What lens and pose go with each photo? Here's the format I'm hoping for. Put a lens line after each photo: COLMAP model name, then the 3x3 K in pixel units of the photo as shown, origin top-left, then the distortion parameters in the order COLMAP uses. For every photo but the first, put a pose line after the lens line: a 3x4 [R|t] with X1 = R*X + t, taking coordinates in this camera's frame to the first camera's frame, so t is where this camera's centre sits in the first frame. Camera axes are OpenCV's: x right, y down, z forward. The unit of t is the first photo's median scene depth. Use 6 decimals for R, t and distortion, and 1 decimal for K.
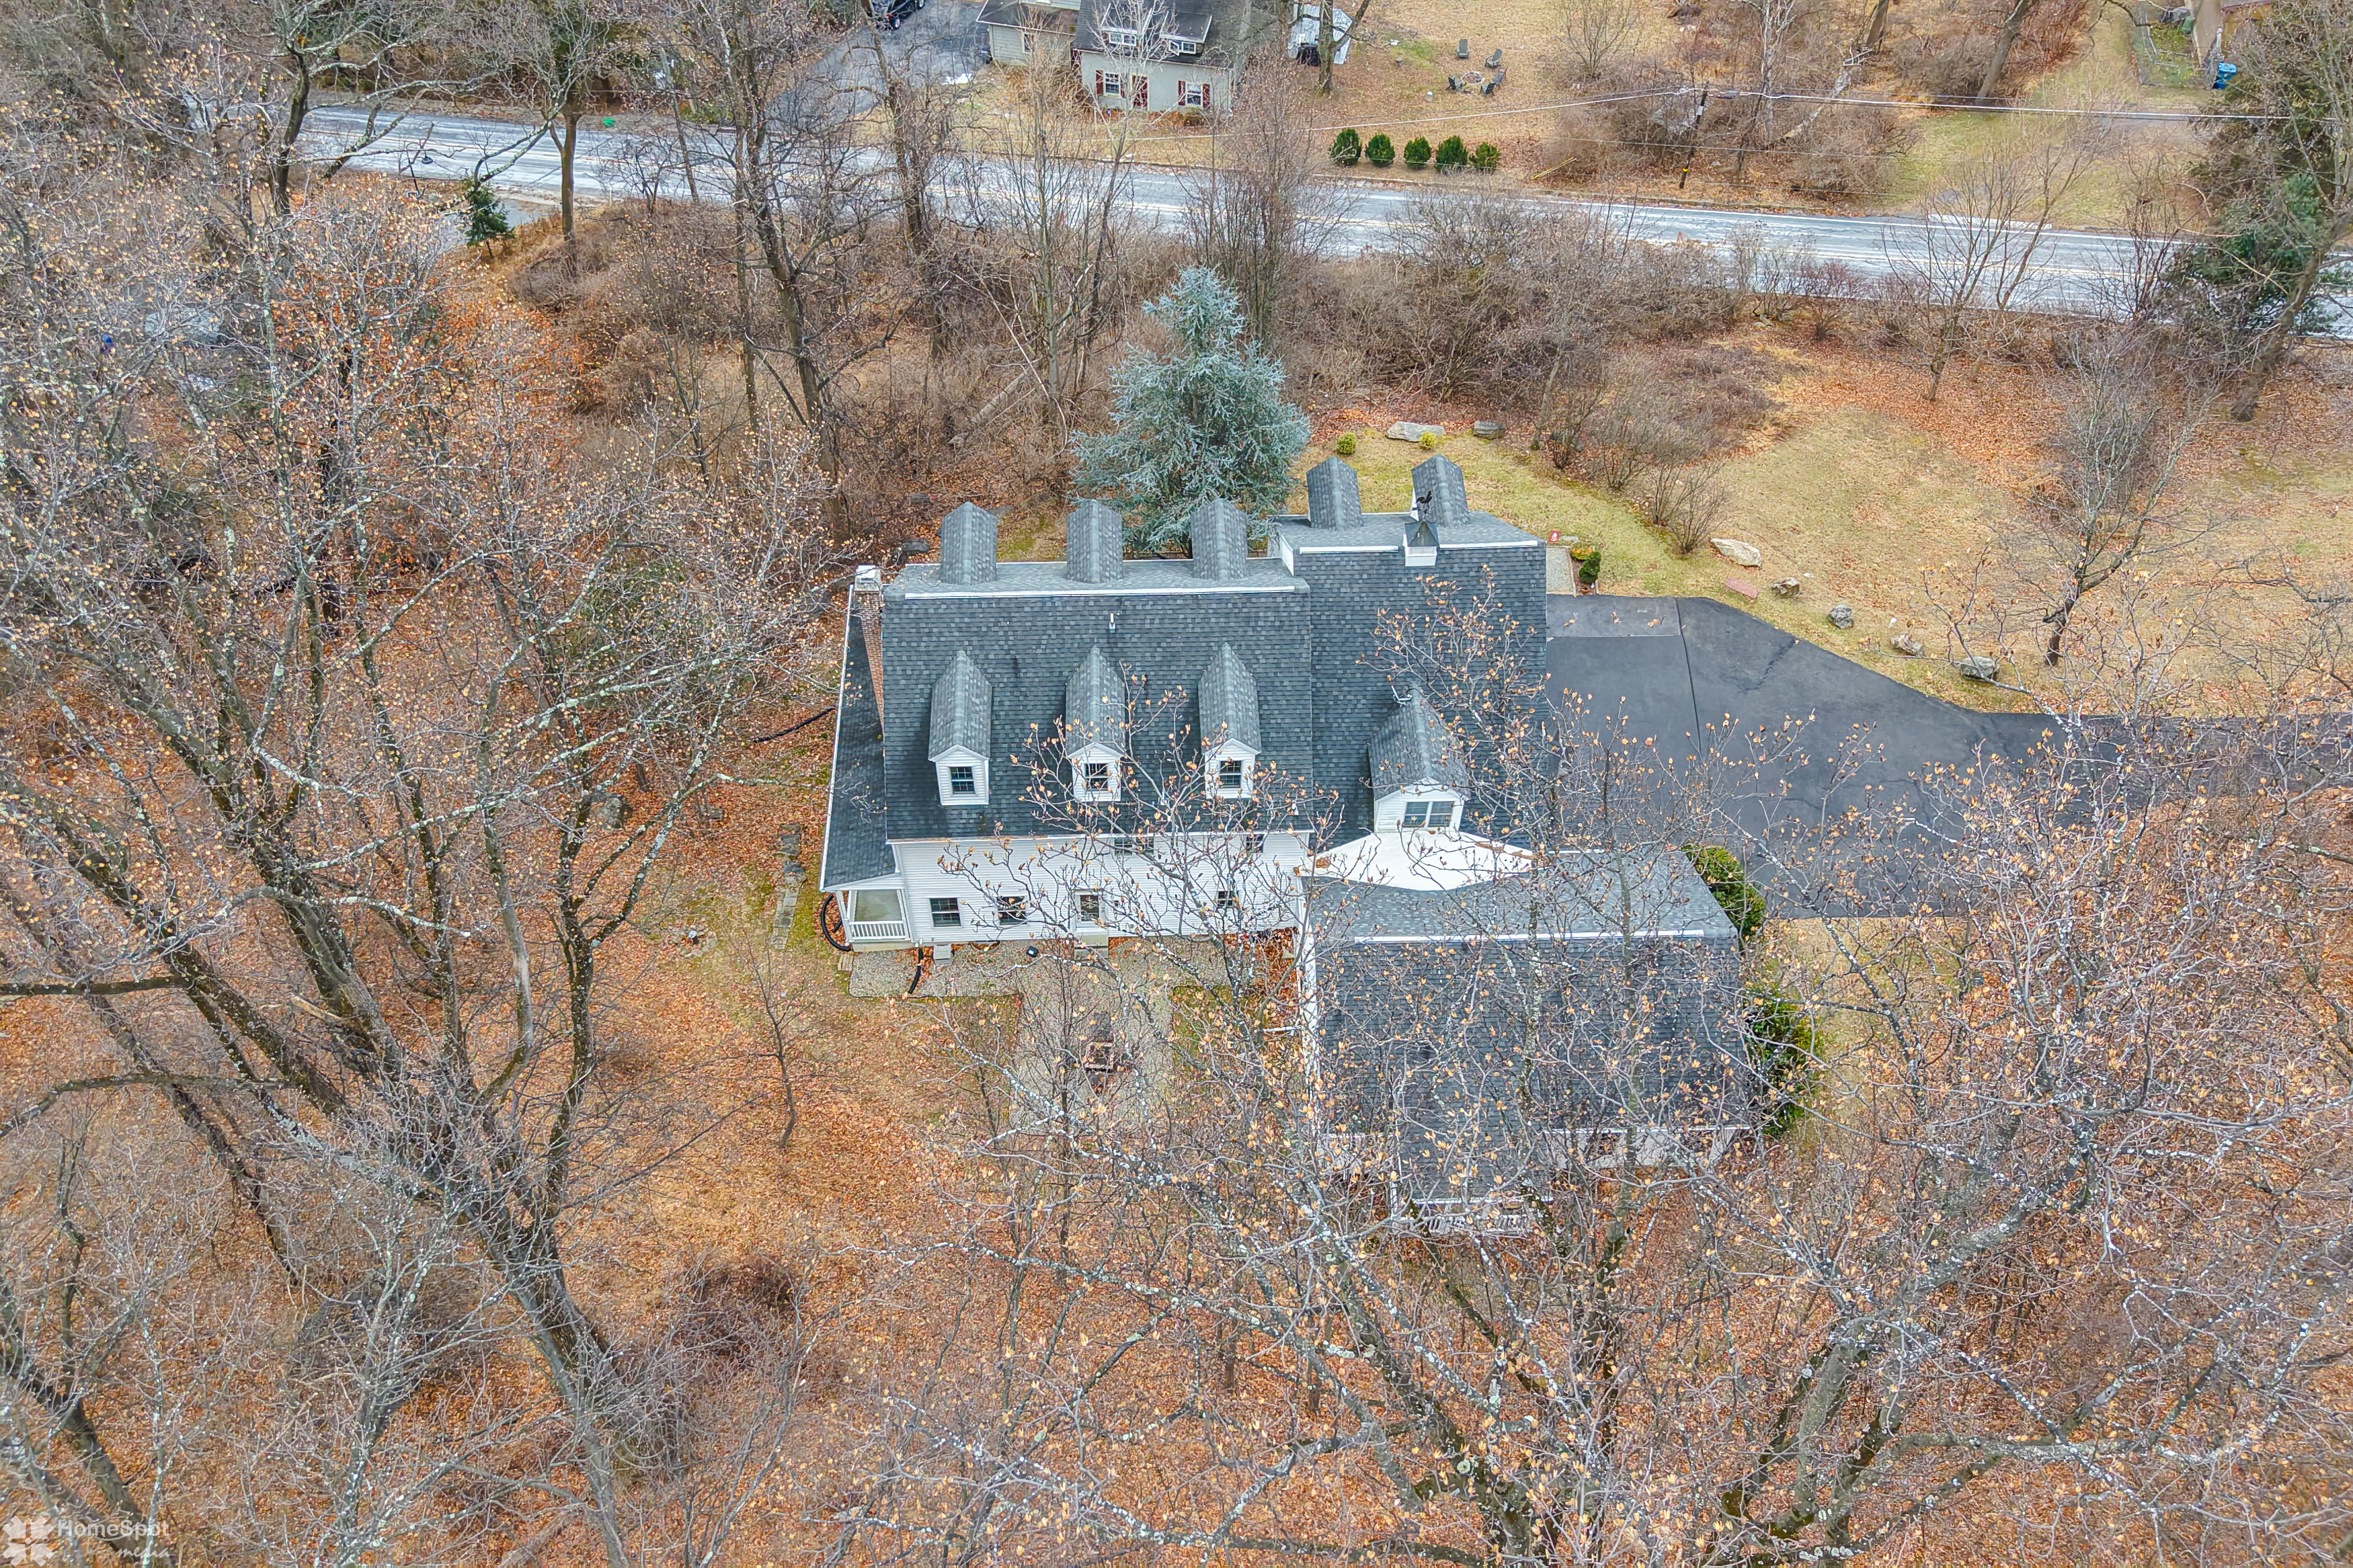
lens RADIAL K [[1882.4, 0, 1176.5], [0, 1882.4, 784.0], [0, 0, 1]] dist [0.225119, -0.619274]
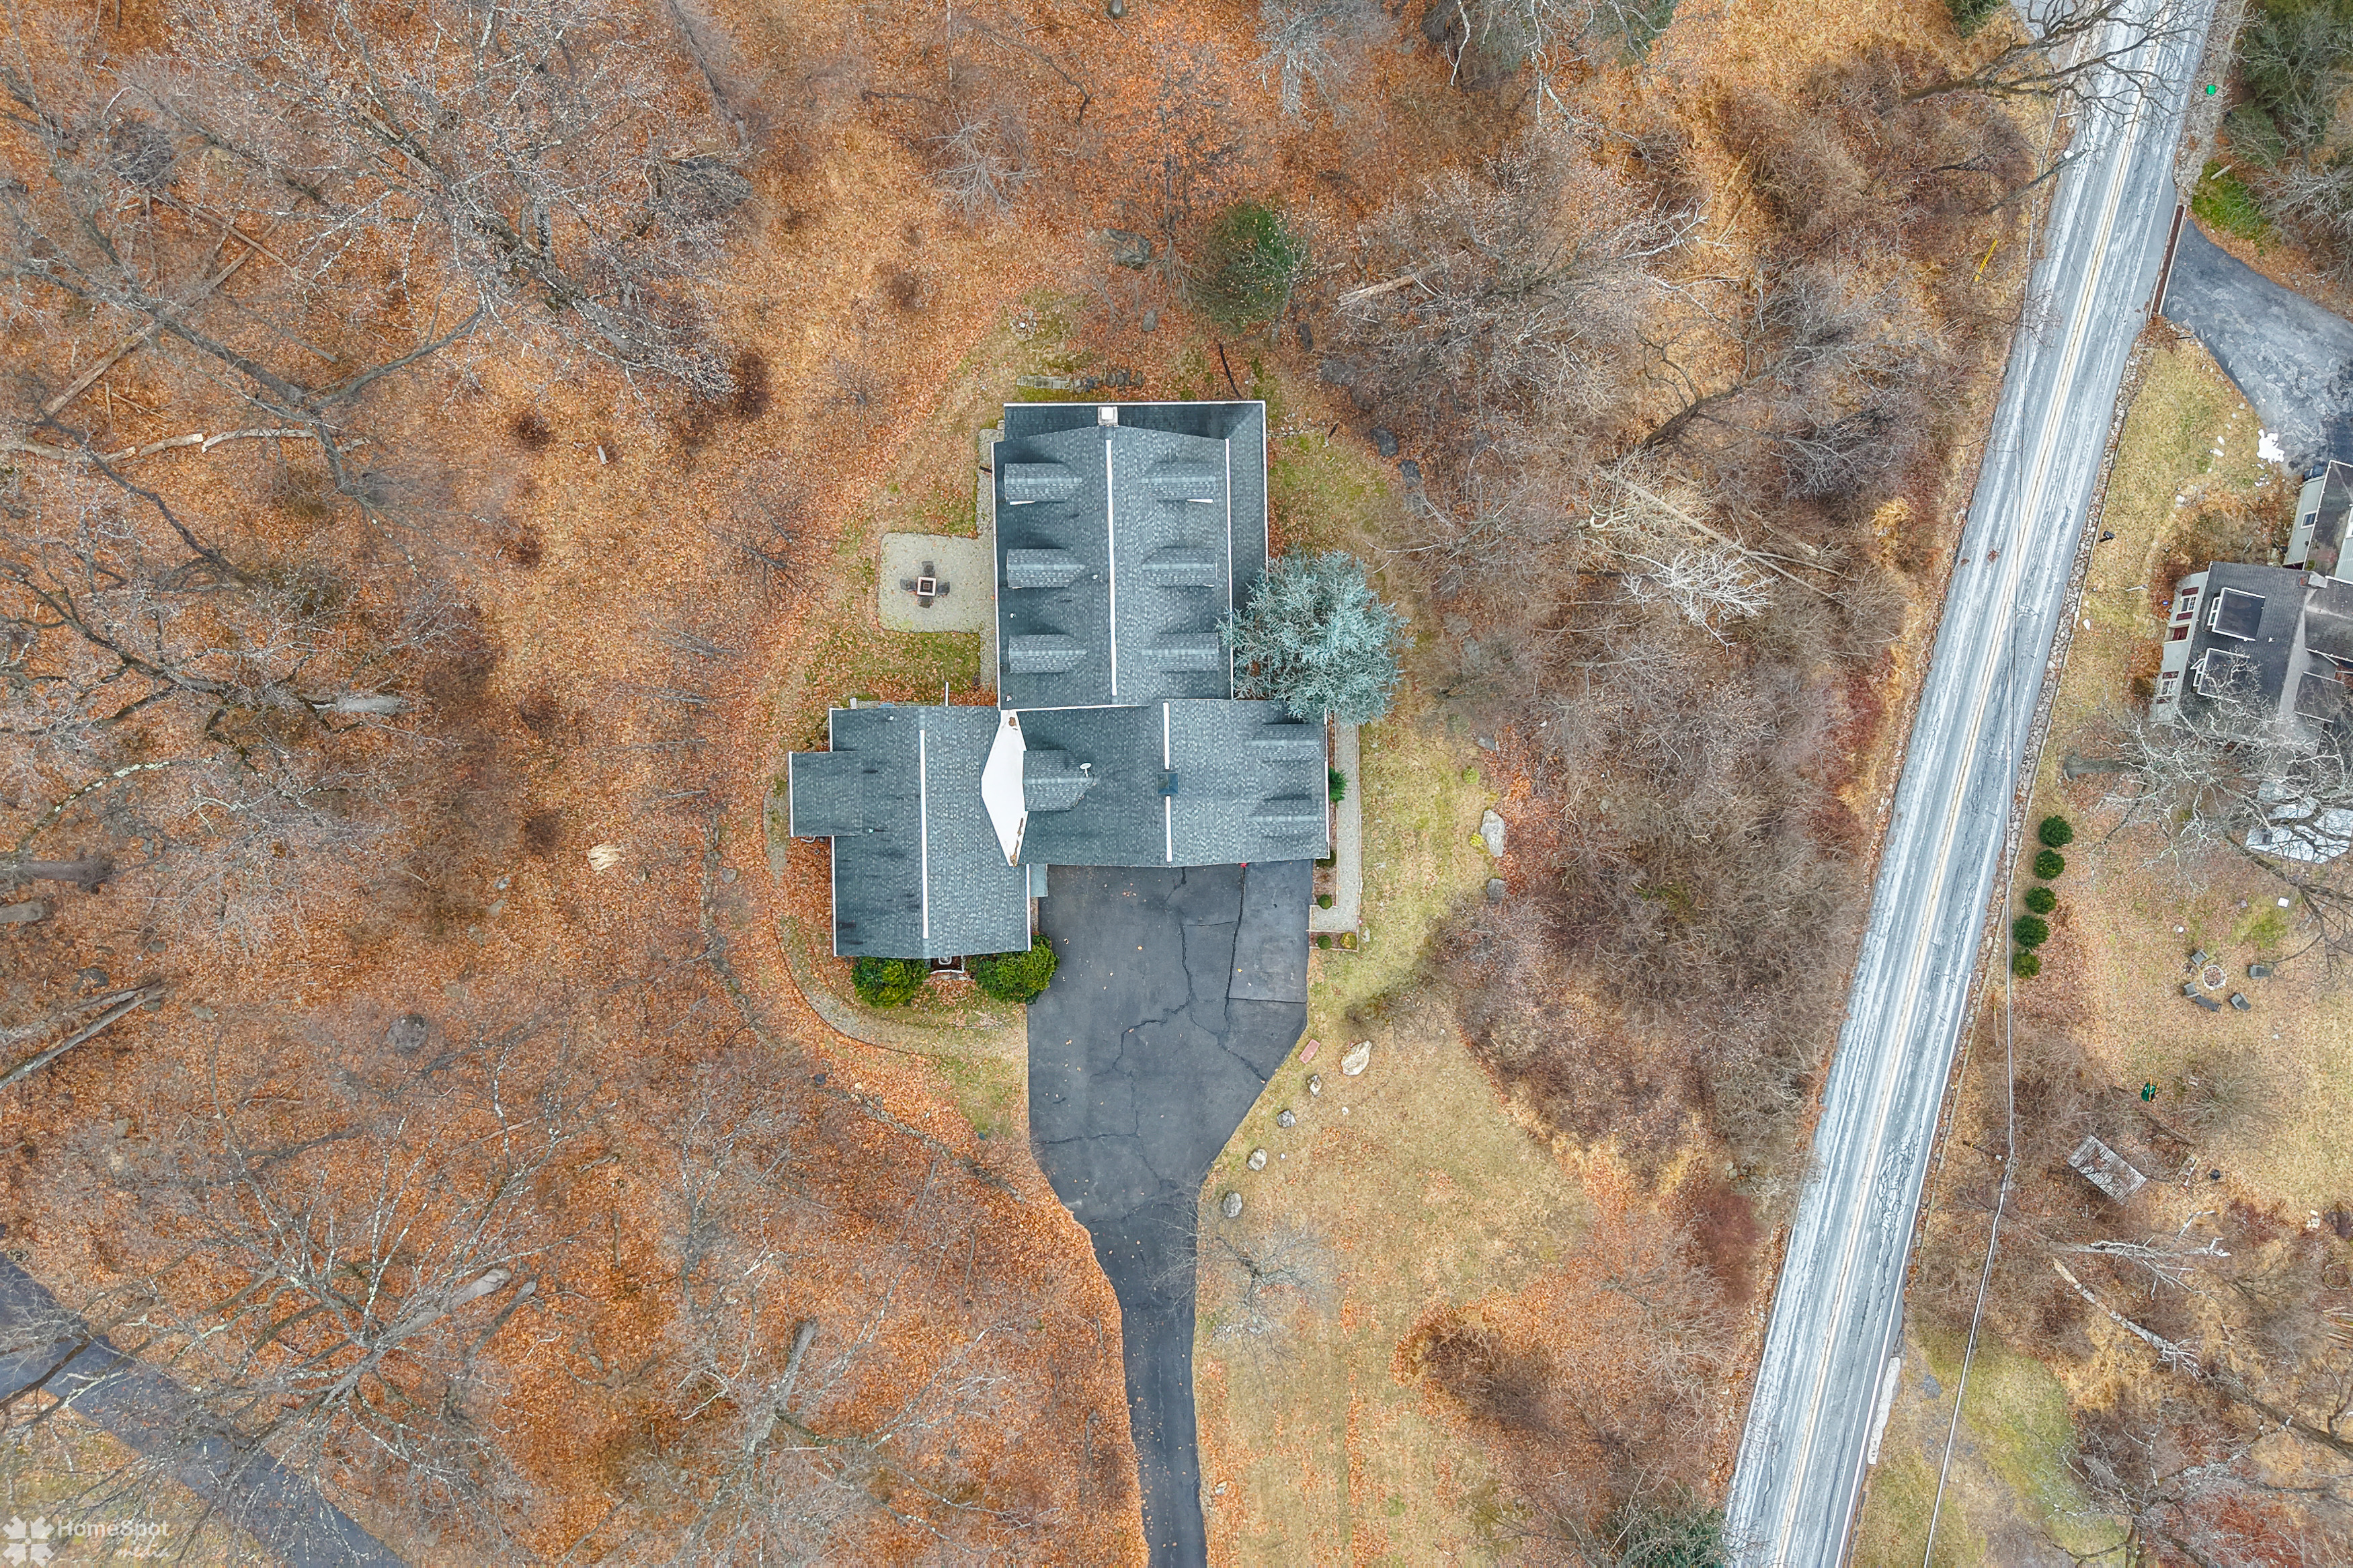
lens RADIAL K [[1870.3, 0, 1176.5], [0, 1870.3, 784.0], [0, 0, 1]] dist [0.108361, -0.089066]
pose [[-0.015309, 0.999883, -0.000069, 0.121579], [-0.813419, -0.012414, 0.581546, -0.935507], [0.581477, 0.008959, 0.813514, -0.180716]]
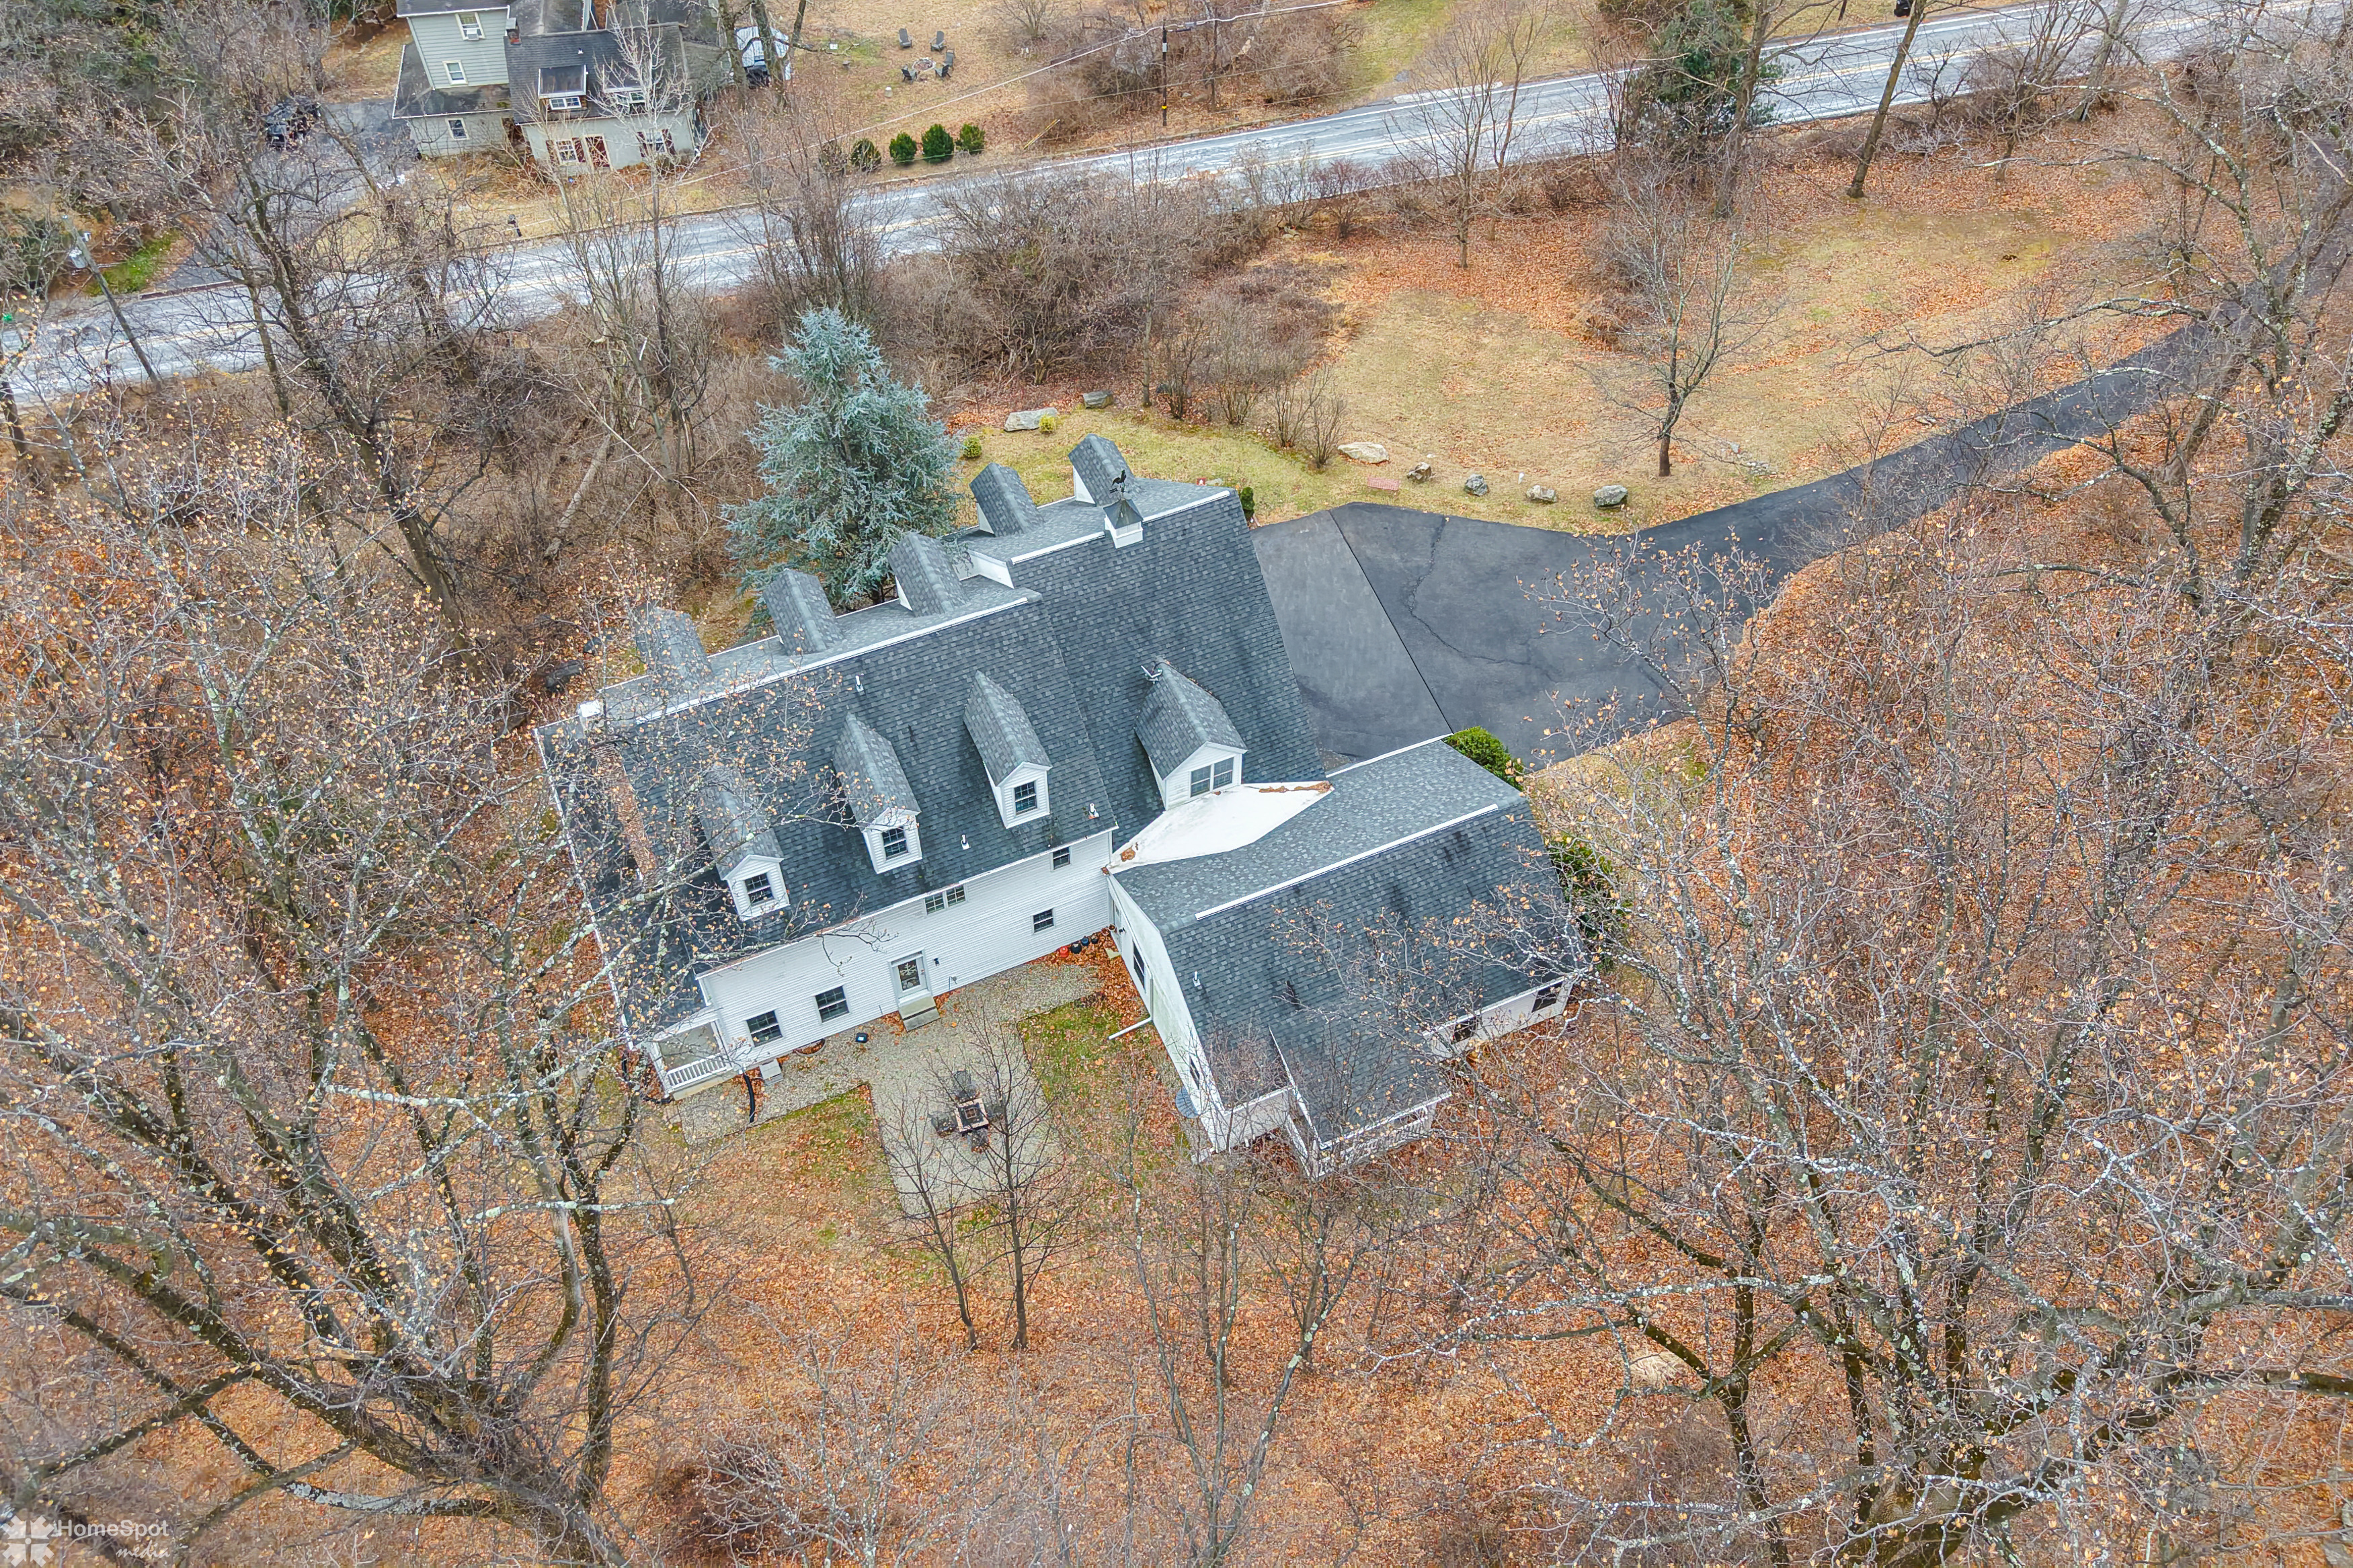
lens RADIAL K [[1882.4, 0, 1176.5], [0, 1882.4, 784.0], [0, 0, 1]] dist [0.225119, -0.619274]
pose [[0.927405, -0.300446, 0.222829, -0.104943], [0.298655, 0.953413, 0.042520, -0.027549], [-0.225223, 0.027116, 0.973930, 0.019933]]
